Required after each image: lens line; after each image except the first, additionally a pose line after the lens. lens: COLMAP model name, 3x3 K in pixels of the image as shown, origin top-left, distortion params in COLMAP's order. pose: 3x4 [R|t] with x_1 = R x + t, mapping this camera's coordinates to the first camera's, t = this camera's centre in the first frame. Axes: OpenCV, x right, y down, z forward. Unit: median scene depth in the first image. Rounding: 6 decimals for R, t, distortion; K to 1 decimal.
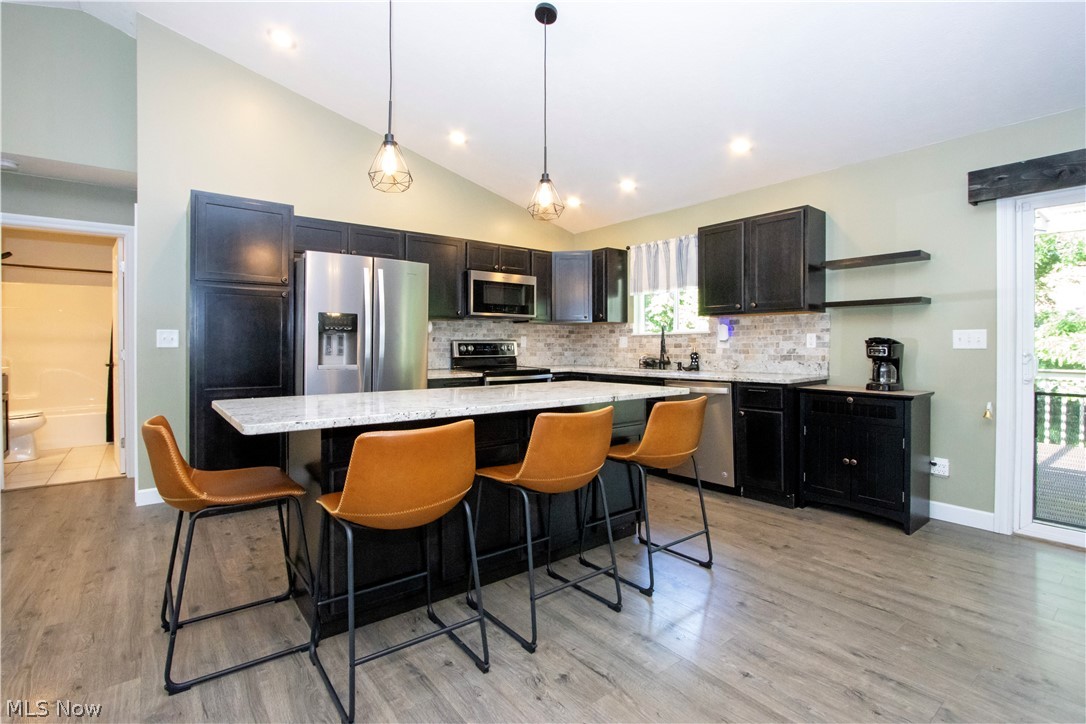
lens RADIAL K [[504.1, 0, 539.3], [0, 504.1, 346.8], [0, 0, 1]] dist [-0.019459, 0.004020]
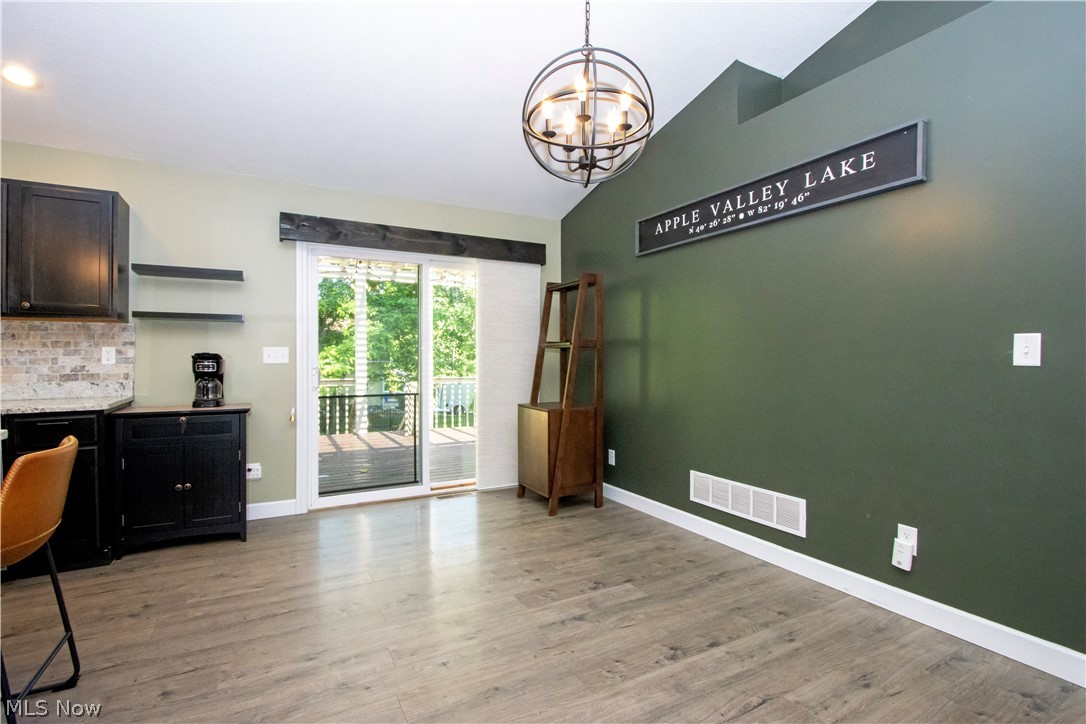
lens RADIAL K [[504.1, 0, 529.9], [0, 504.1, 357.7], [0, 0, 1]] dist [-0.019459, 0.004020]
pose [[0.171773, 0.003343, 0.985131, -0.155024], [0.007246, 0.999963, -0.004657, -0.000068], [-0.985110, 0.007938, 0.171742, 0.183579]]
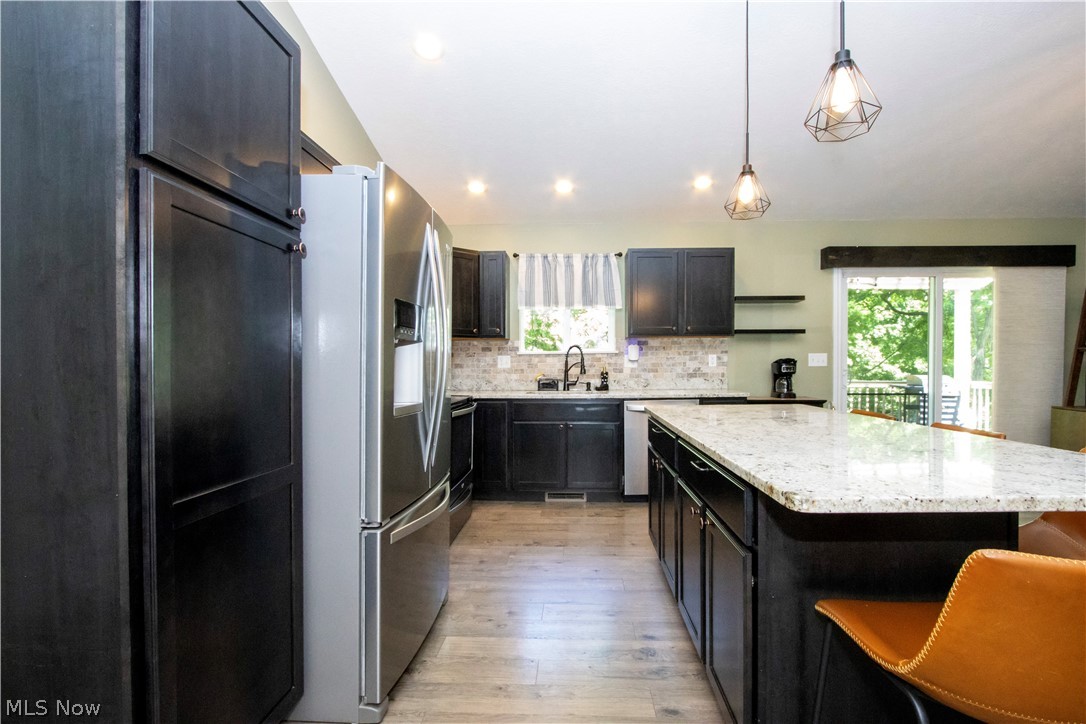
lens RADIAL K [[504.1, 0, 556.1], [0, 504.1, 372.0], [0, 0, 1]] dist [-0.019459, 0.004020]
pose [[0.648190, -0.014109, 0.761348, -0.648972], [0.006808, 0.999896, 0.012734, -0.003022], [-0.761448, -0.003070, 0.648219, 0.531369]]
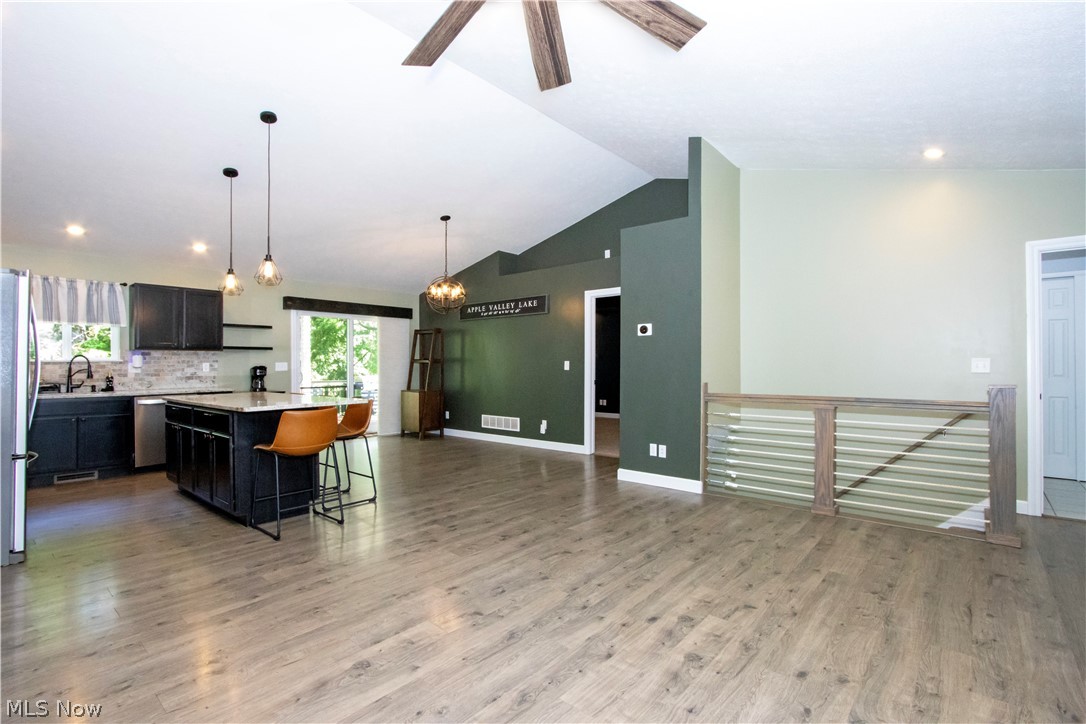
lens RADIAL K [[504.1, 0, 531.5], [0, 504.1, 366.5], [0, 0, 1]] dist [-0.019459, 0.004020]
pose [[-0.187789, -0.000197, 0.982209, -1.390192], [0.008899, 0.999959, 0.001902, -0.008476], [-0.982169, 0.009098, -0.187779, 0.251634]]
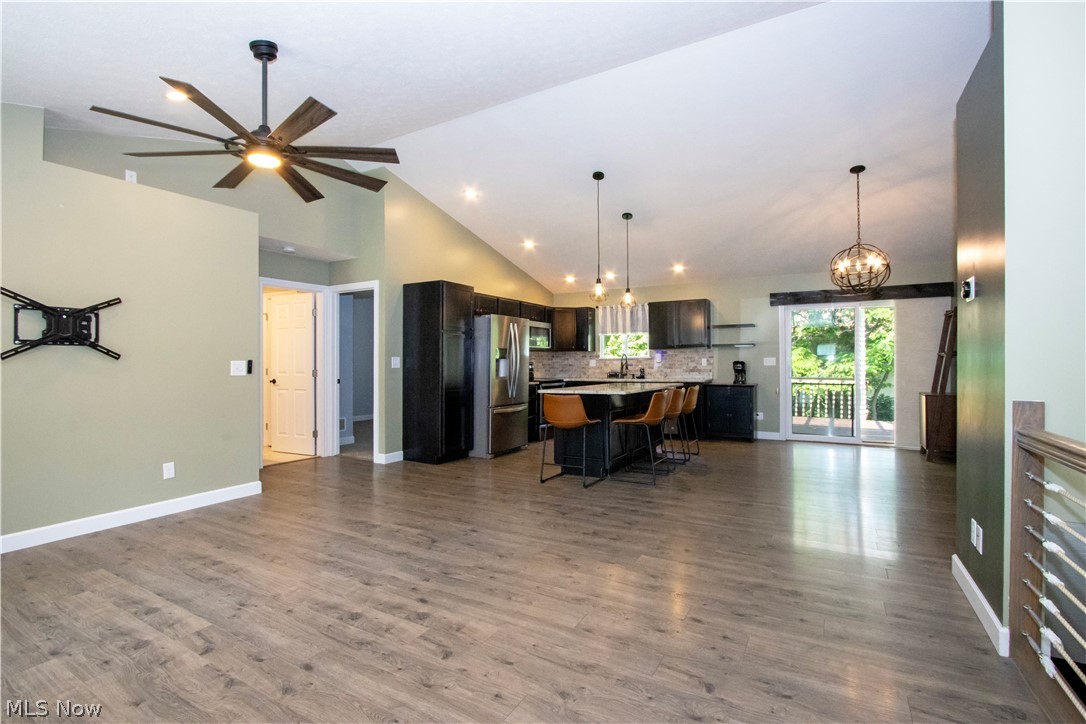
lens RADIAL K [[504.1, 0, 541.1], [0, 504.1, 359.0], [0, 0, 1]] dist [-0.019459, 0.004020]
pose [[0.926070, -0.001862, 0.377348, -0.907798], [0.007092, 0.999897, -0.012470, -0.003976], [-0.377285, 0.014224, 0.925988, -0.701234]]
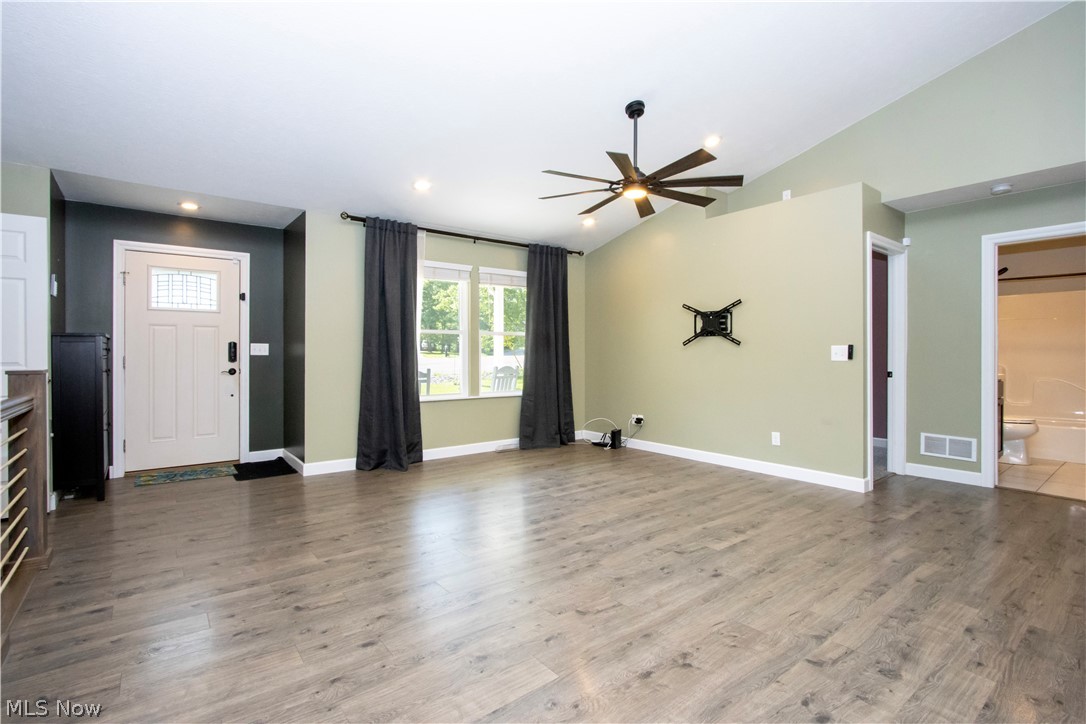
lens RADIAL K [[504.1, 0, 529.0], [0, 504.1, 351.7], [0, 0, 1]] dist [-0.019459, 0.004020]
pose [[-0.014455, 0.000930, -0.999895, 0.028733], [-0.008867, 0.999960, 0.001058, -0.000165], [0.999856, 0.008882, -0.014446, -0.021275]]
